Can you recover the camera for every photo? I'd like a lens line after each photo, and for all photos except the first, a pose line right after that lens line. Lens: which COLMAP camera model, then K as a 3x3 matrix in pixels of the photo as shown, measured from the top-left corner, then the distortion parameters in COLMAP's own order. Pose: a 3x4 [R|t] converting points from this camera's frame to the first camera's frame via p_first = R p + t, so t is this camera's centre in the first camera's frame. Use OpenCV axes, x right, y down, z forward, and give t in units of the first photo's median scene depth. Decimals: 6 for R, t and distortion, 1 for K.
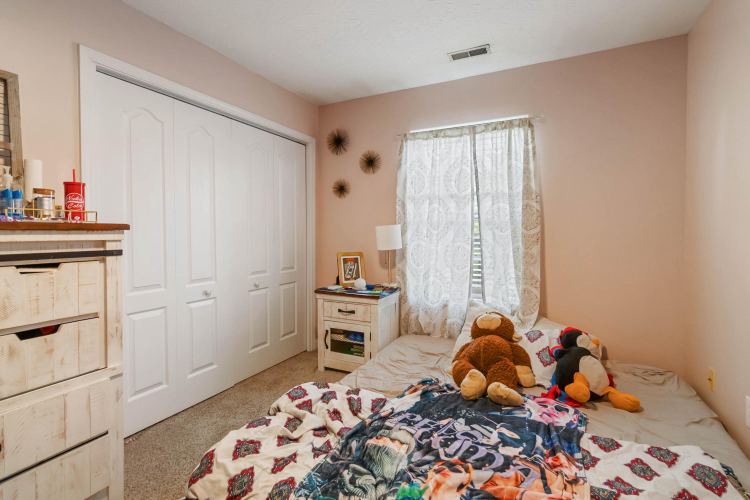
lens RADIAL K [[352.3, 0, 374.6], [0, 352.3, 228.4], [0, 0, 1]] dist [0.001293, 0.000695]
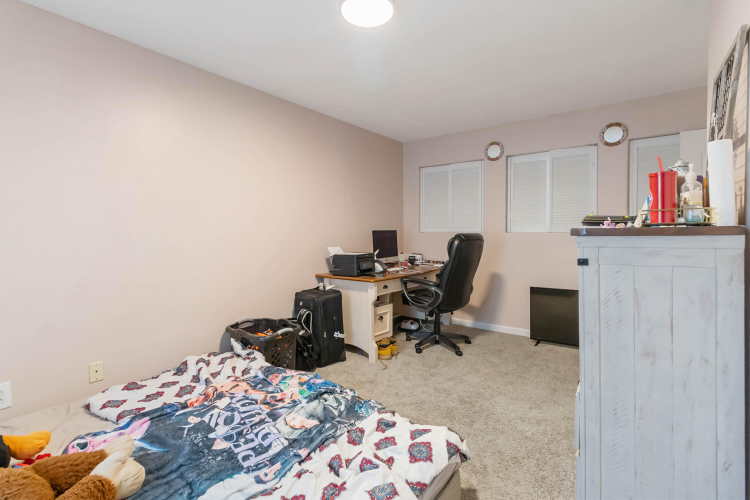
lens RADIAL K [[352.3, 0, 374.6], [0, 352.3, 228.4], [0, 0, 1]] dist [0.001293, 0.000695]
pose [[-0.981611, 0.014756, 0.190320, -0.397865], [0.013366, 0.999874, -0.008586, -0.009801], [-0.190423, -0.005884, -0.981685, 1.935589]]
